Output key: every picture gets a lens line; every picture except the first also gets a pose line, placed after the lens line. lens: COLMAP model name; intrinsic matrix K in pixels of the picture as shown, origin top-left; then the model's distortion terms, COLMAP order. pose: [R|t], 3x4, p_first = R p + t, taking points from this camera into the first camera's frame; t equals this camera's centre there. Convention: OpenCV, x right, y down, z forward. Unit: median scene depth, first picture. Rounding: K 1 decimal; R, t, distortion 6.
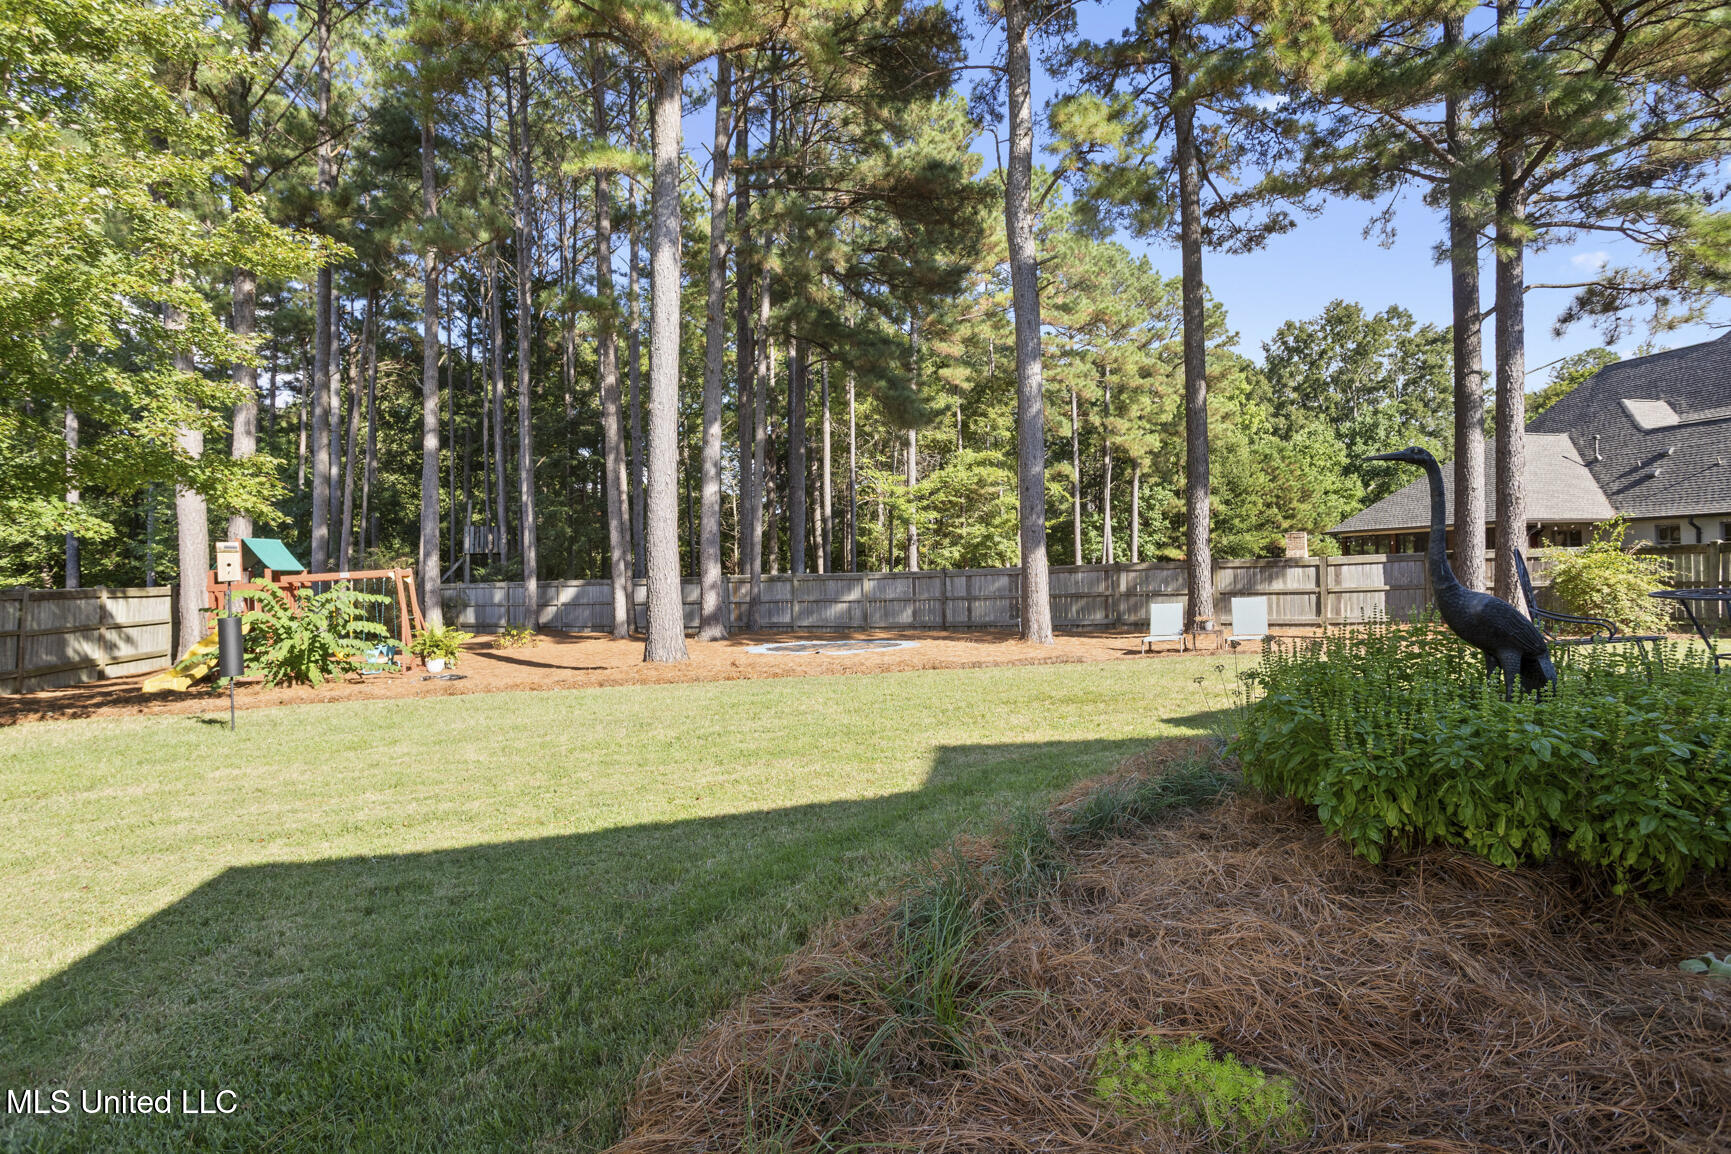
lens RADIAL K [[861.4, 0, 868.1], [0, 861.4, 565.6], [0, 0, 1]] dist [-0.006337, 0.000952]
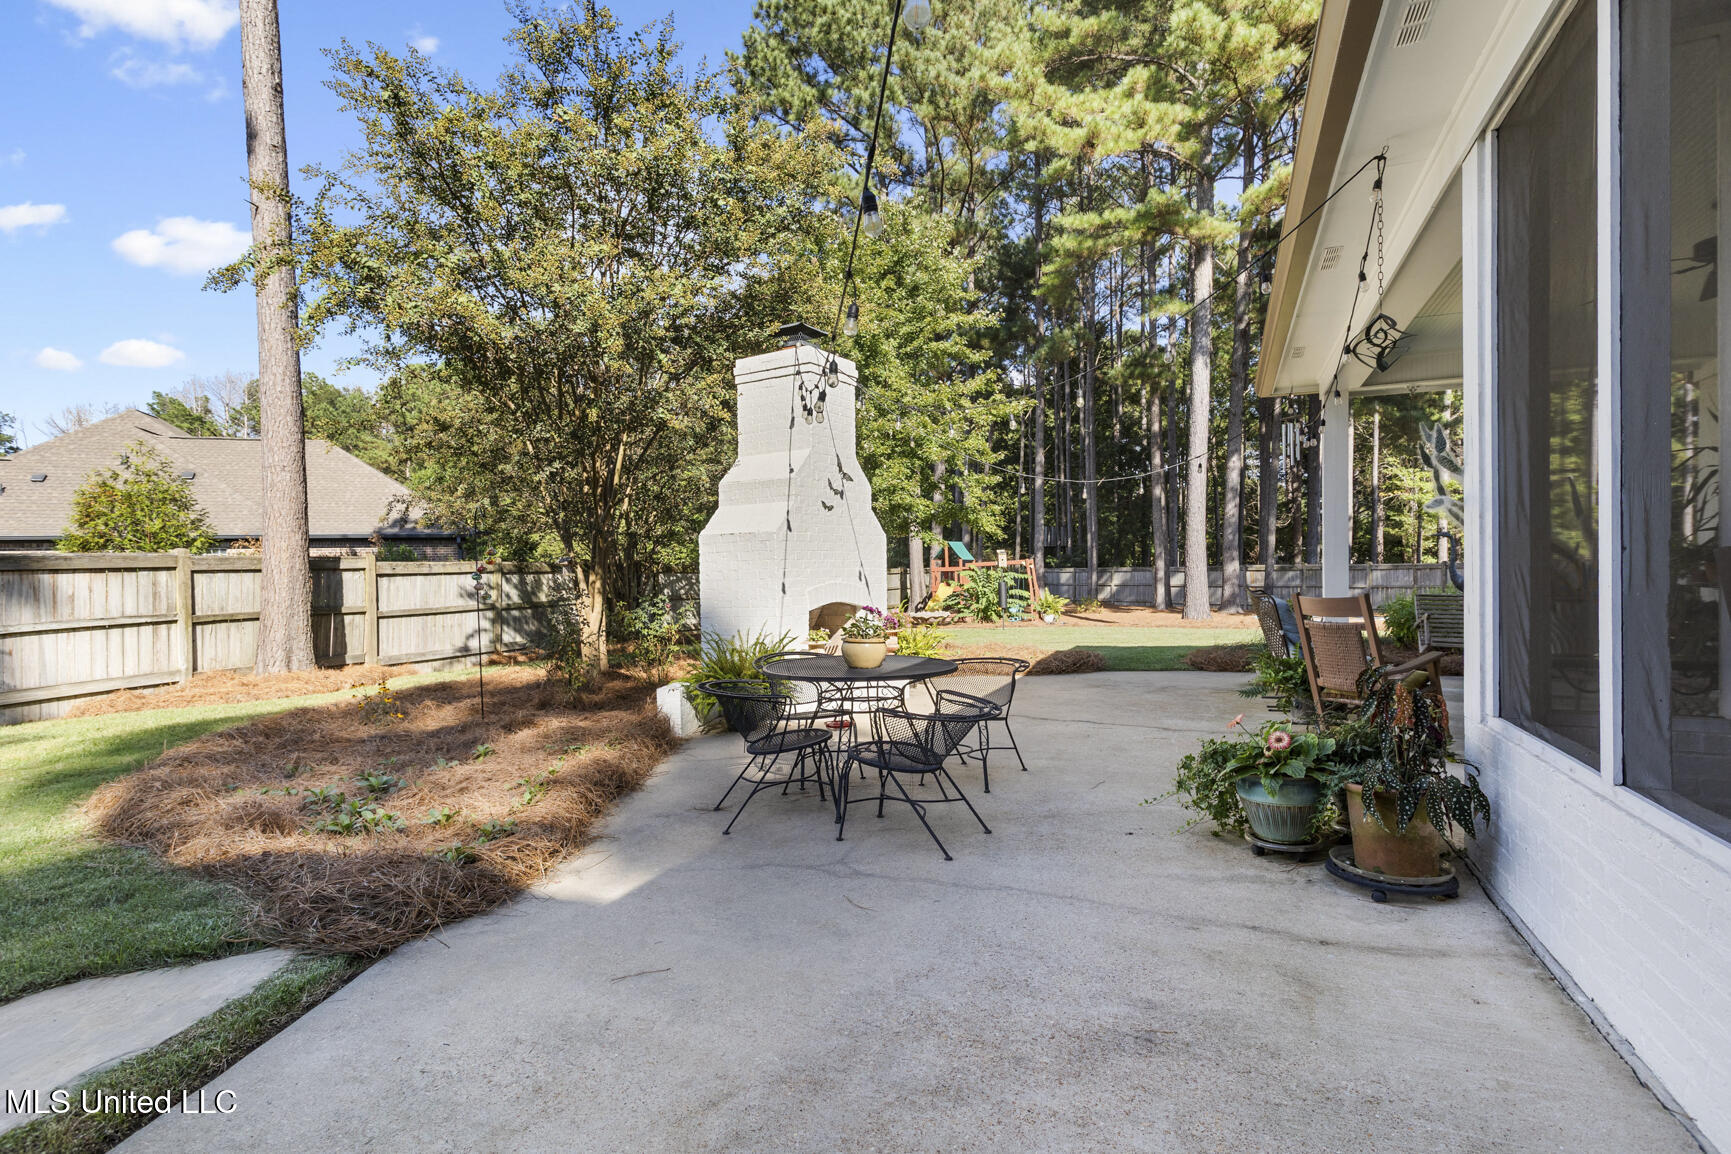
lens RADIAL K [[835.1, 0, 872.4], [0, 835.1, 579.9], [0, 0, 1]] dist [0.004338, 0.000830]
pose [[0.828015, 0.021542, -0.560292, 0.048381], [-0.003341, 0.999434, 0.033488, -0.004508], [0.560696, -0.025857, 0.827618, -0.221916]]
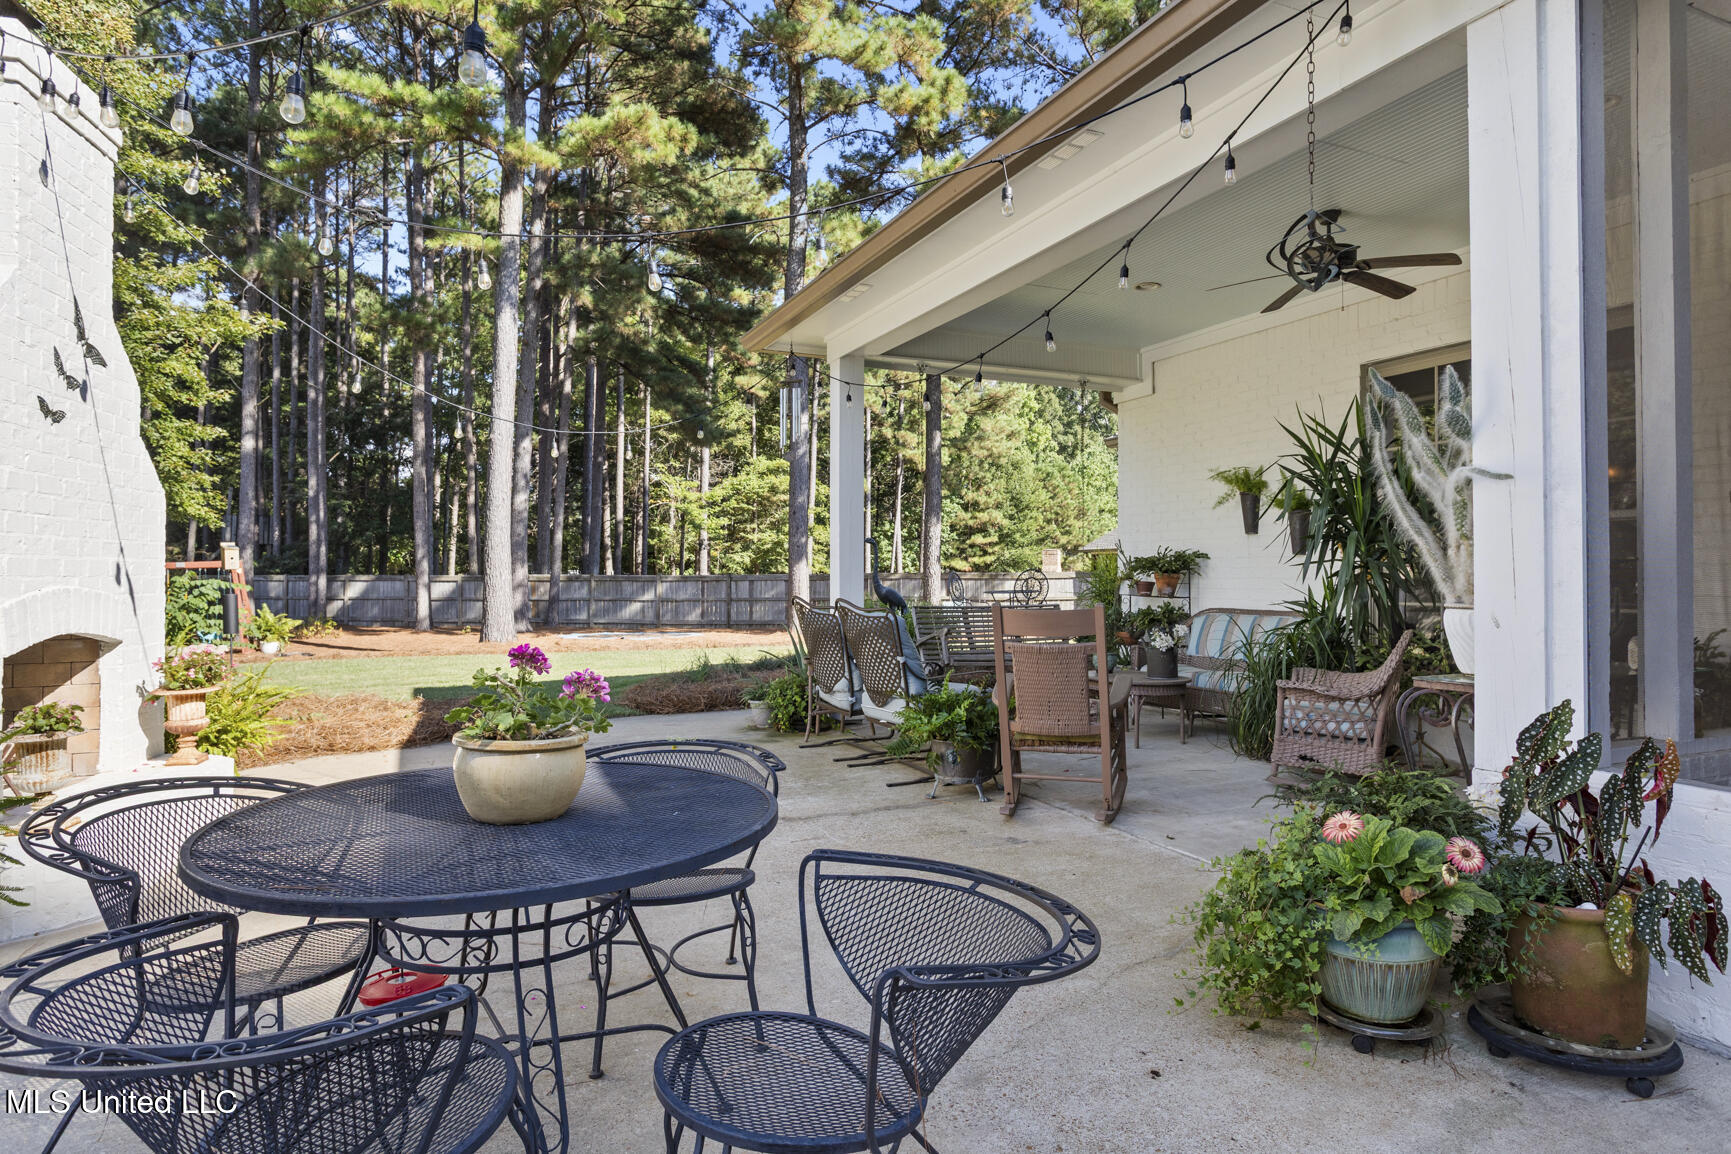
lens RADIAL K [[987.2, 0, 861.0], [0, 987.2, 569.1], [0, 0, 1]] dist [-0.008819, 0.001976]
pose [[0.977913, 0.027644, 0.207177, -0.007560], [-0.027446, 0.999616, -0.003829, -0.001385], [-0.207203, -0.001941, 0.978296, -0.181445]]
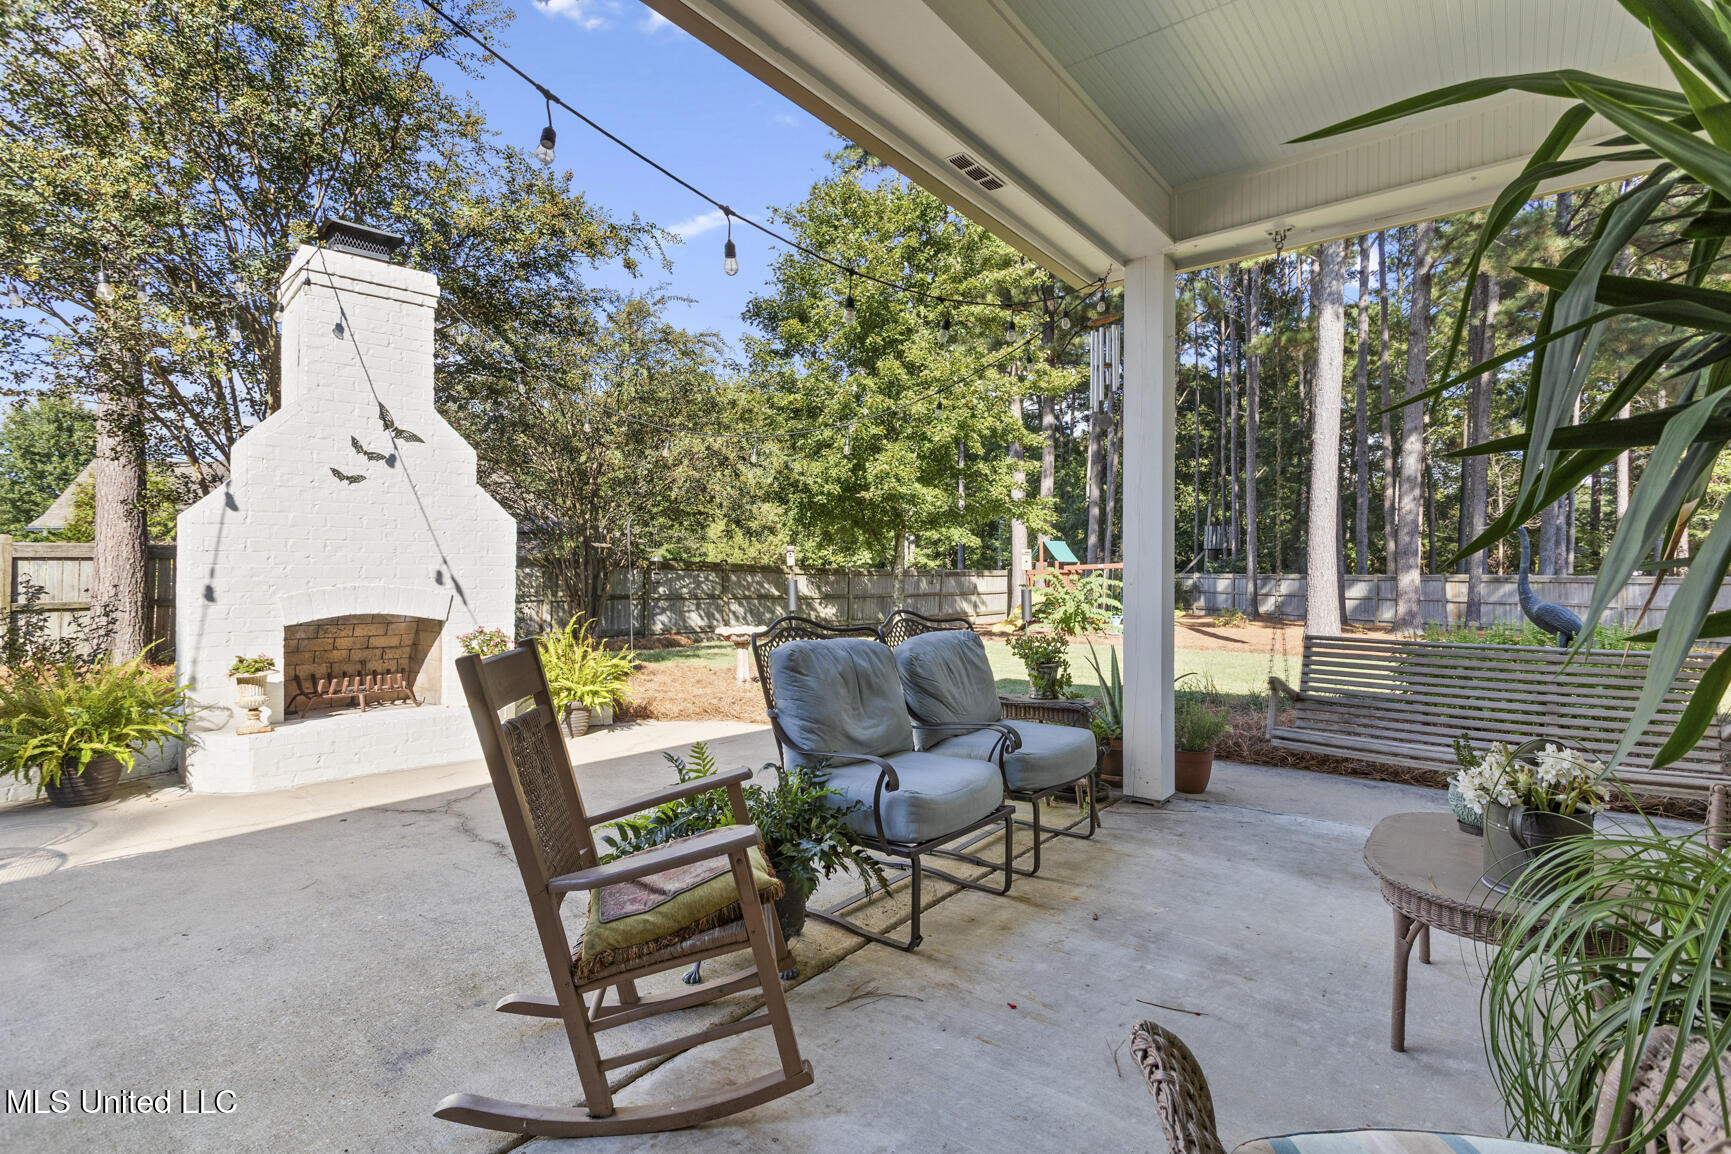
lens RADIAL K [[821.9, 0, 860.0], [0, 821.9, 559.0], [0, 0, 1]] dist [0.000341, 0.001875]
pose [[0.646765, 0.018991, -0.762453, 0.084151], [-0.016194, 0.999807, 0.011166, -0.004497], [0.762517, 0.005126, 0.646947, -0.095628]]
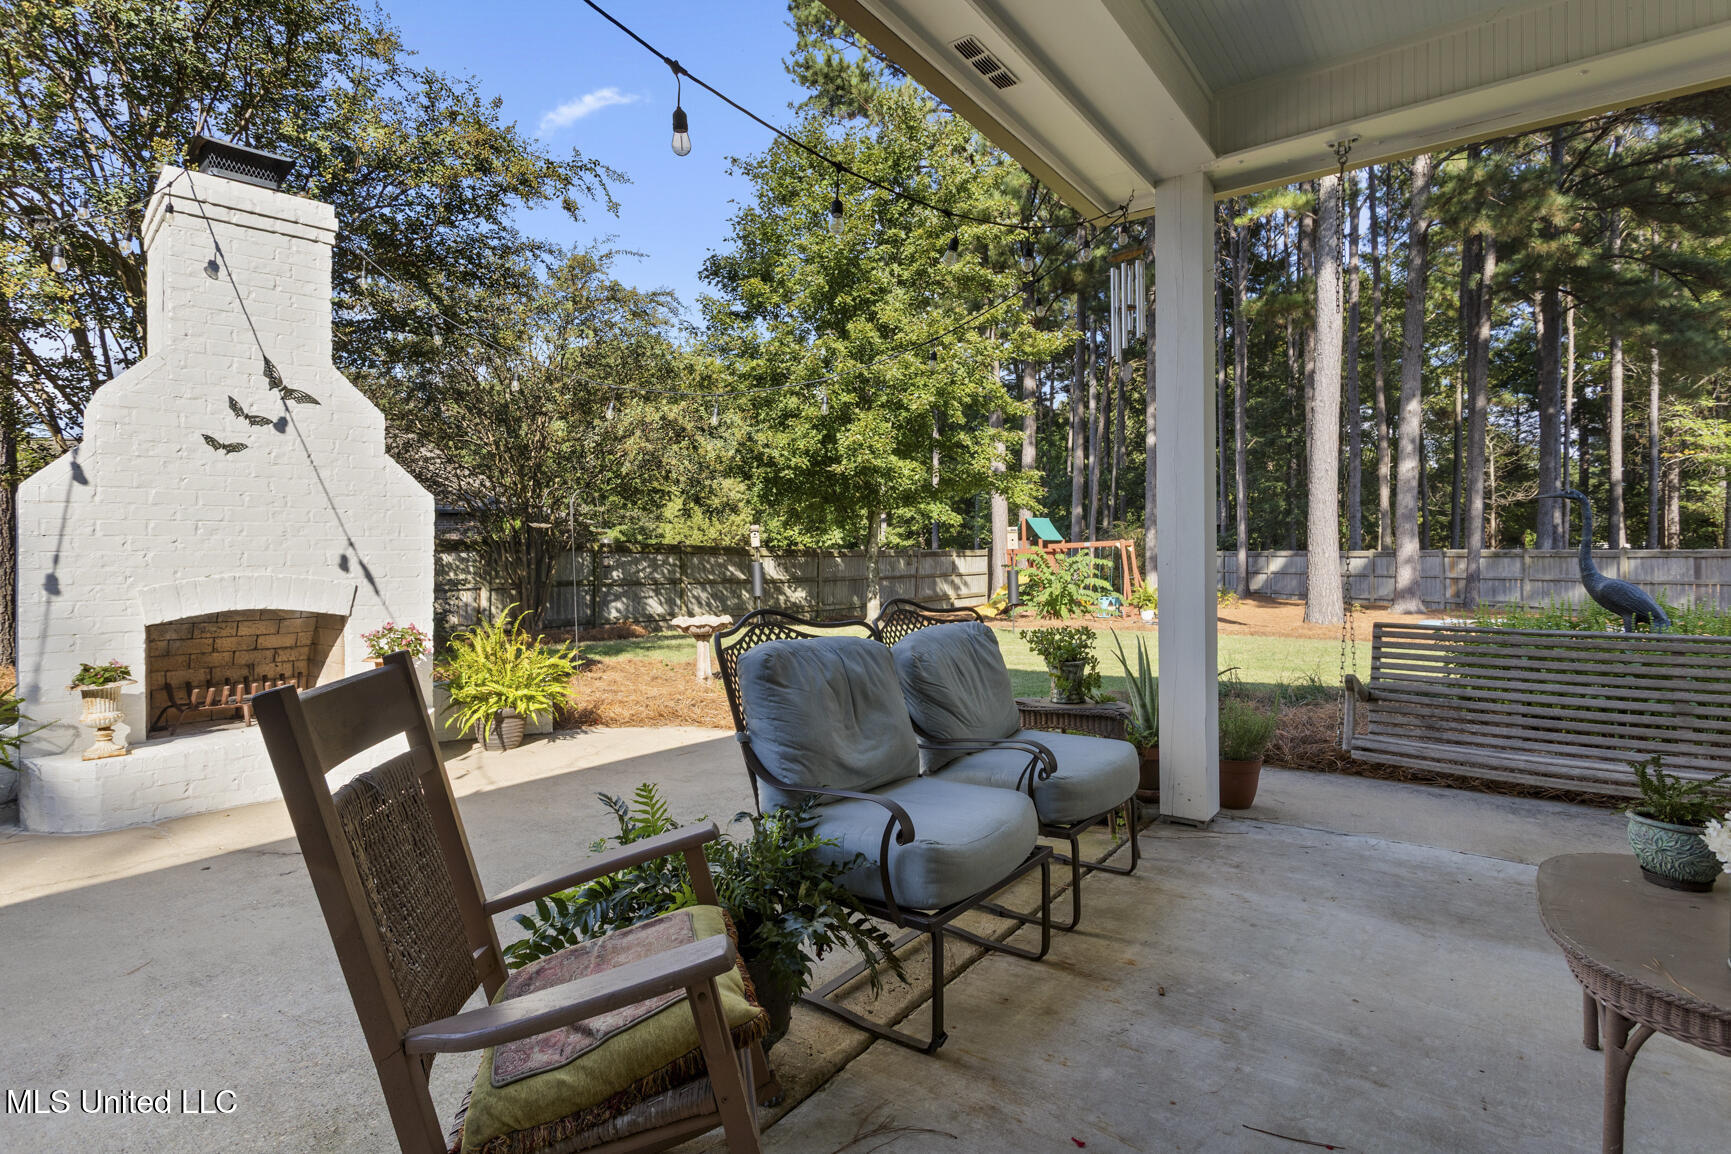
lens RADIAL K [[870.1, 0, 861.7], [0, 870.1, 540.3], [0, 0, 1]] dist [-0.004932, -0.000172]
pose [[0.676568, 0.013617, -0.736254, 0.073697], [-0.007007, 0.999903, 0.012053, -0.004152], [0.736347, -0.002996, 0.676598, -0.089072]]
